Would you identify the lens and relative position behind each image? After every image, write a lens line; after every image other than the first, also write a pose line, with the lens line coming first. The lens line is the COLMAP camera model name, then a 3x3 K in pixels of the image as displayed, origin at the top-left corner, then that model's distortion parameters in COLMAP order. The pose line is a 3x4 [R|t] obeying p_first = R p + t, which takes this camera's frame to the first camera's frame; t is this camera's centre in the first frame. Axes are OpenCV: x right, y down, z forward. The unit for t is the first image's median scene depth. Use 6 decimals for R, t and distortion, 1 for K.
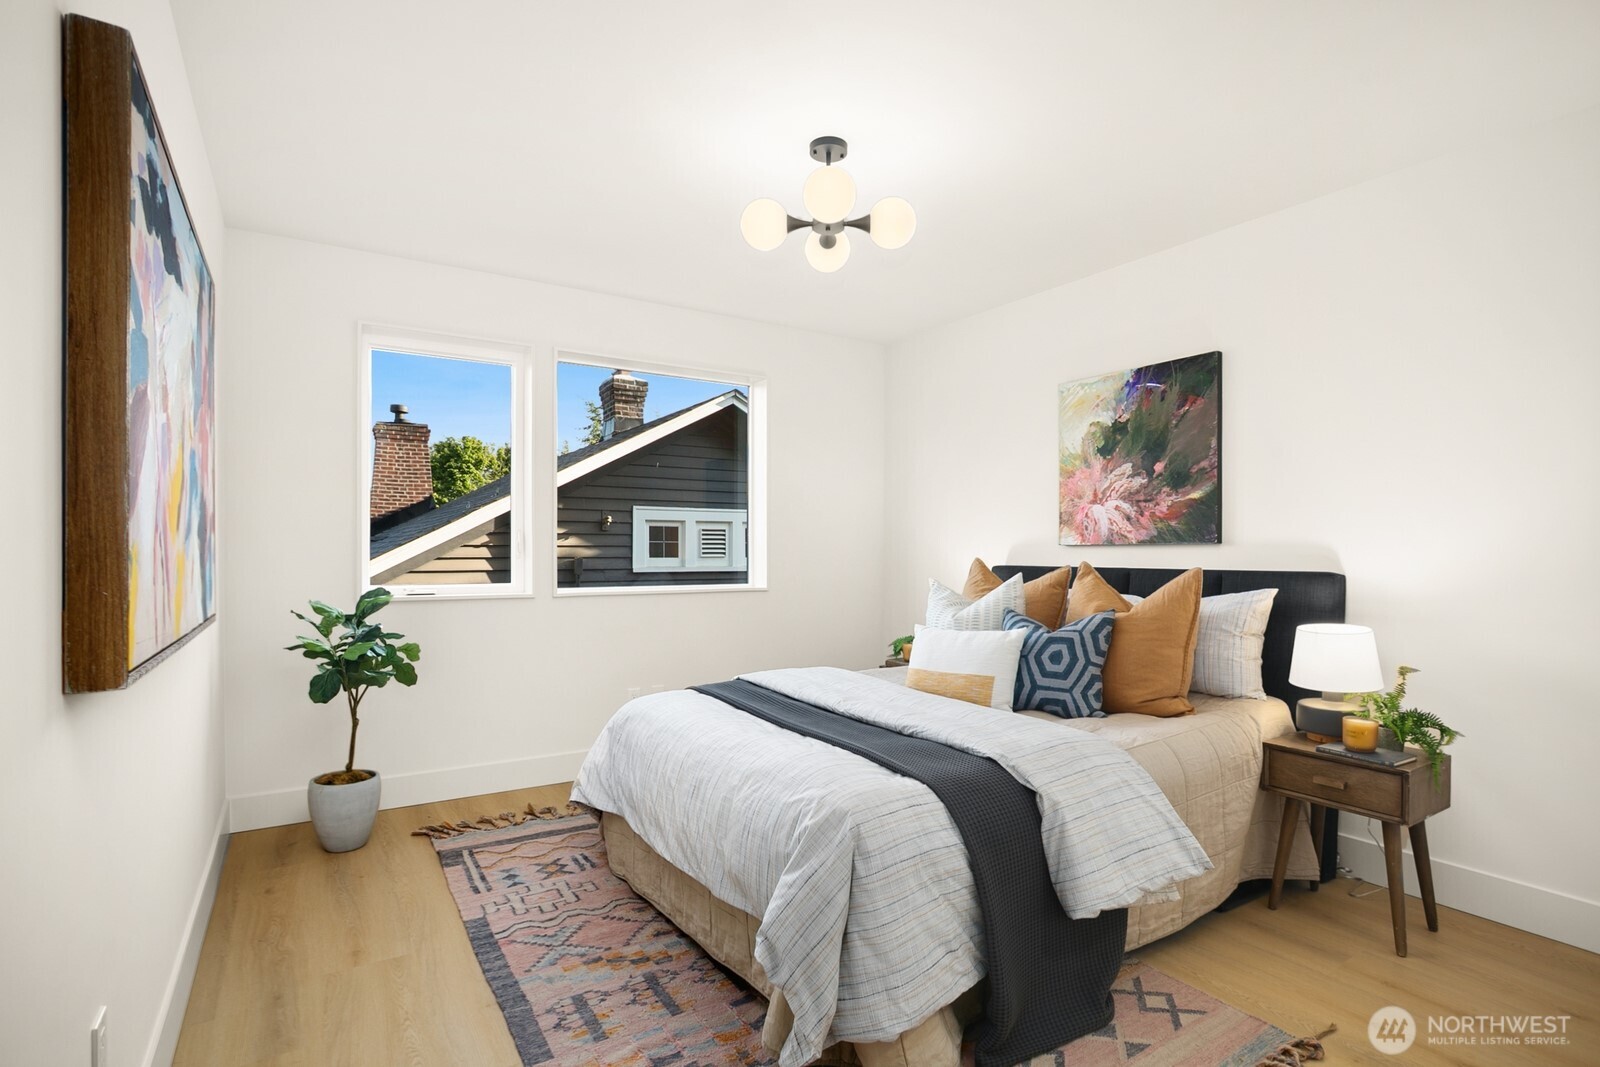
lens RADIAL K [[764.7, 0, 786.7], [0, 764.7, 523.2], [0, 0, 1]] dist [-0.045243, 0.014692]
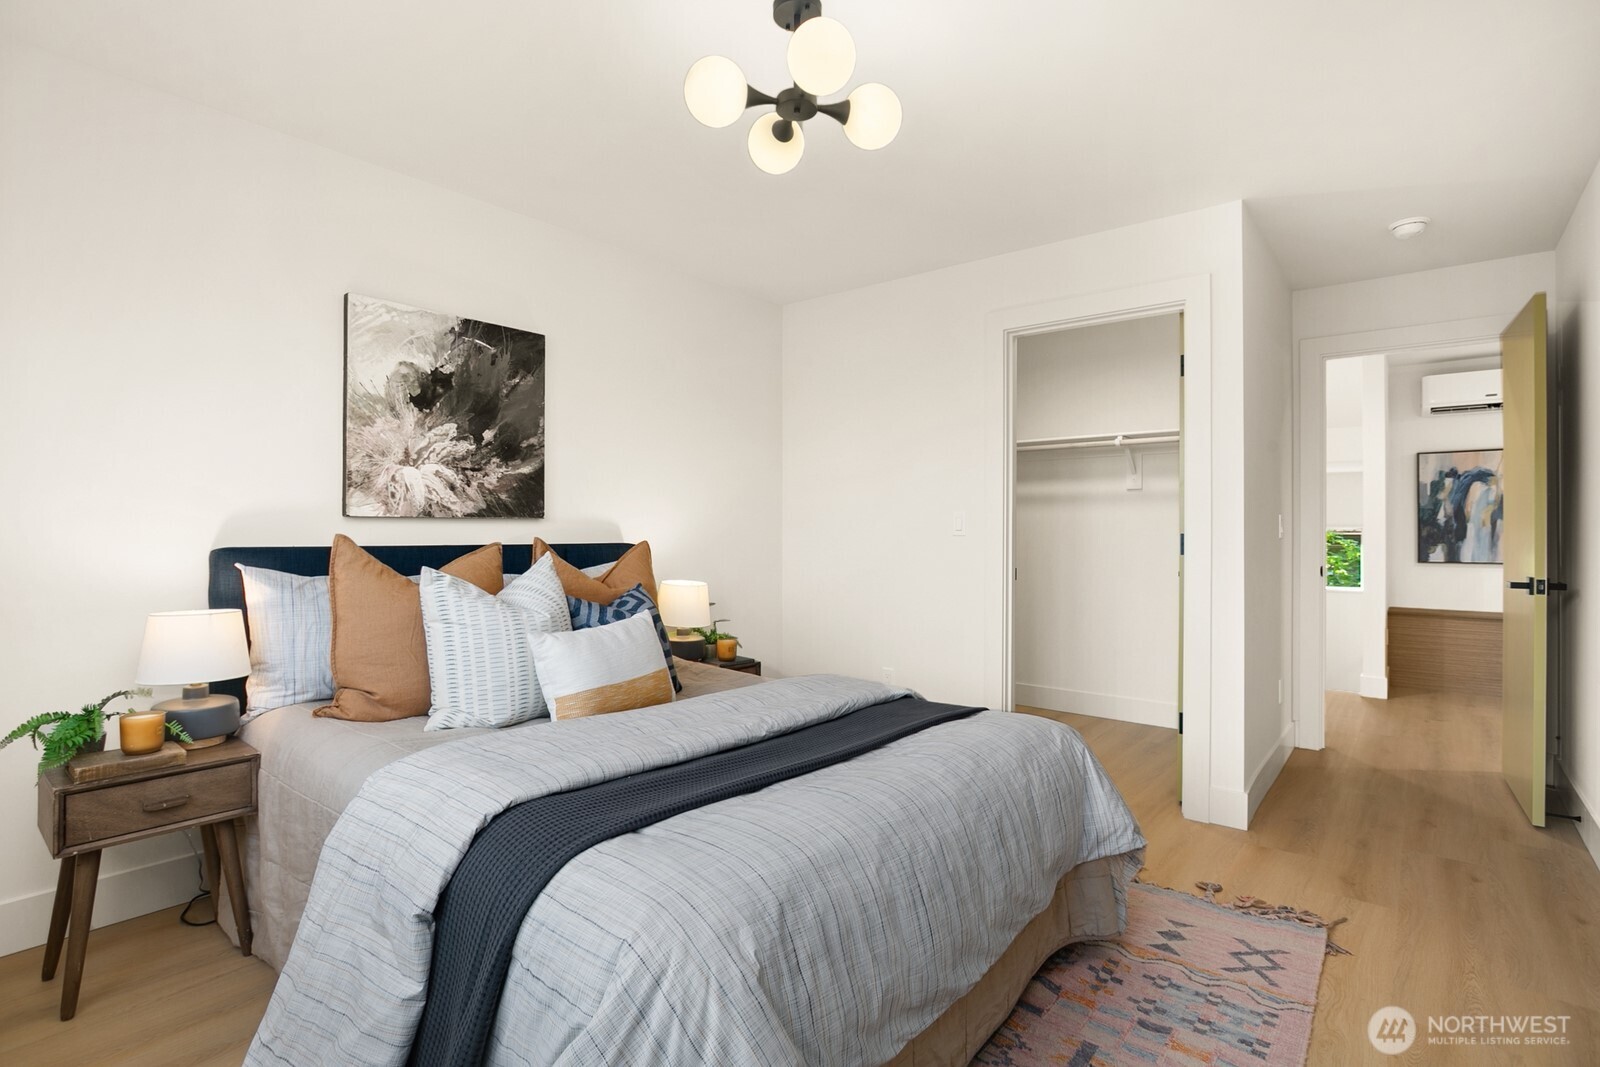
lens RADIAL K [[764.7, 0, 786.7], [0, 764.7, 523.2], [0, 0, 1]] dist [-0.045243, 0.014692]
pose [[-0.295809, 0.008203, 0.955212, -0.490232], [-0.037657, 0.999086, -0.020241, 0.037791], [-0.954504, -0.041958, -0.295230, 0.900395]]
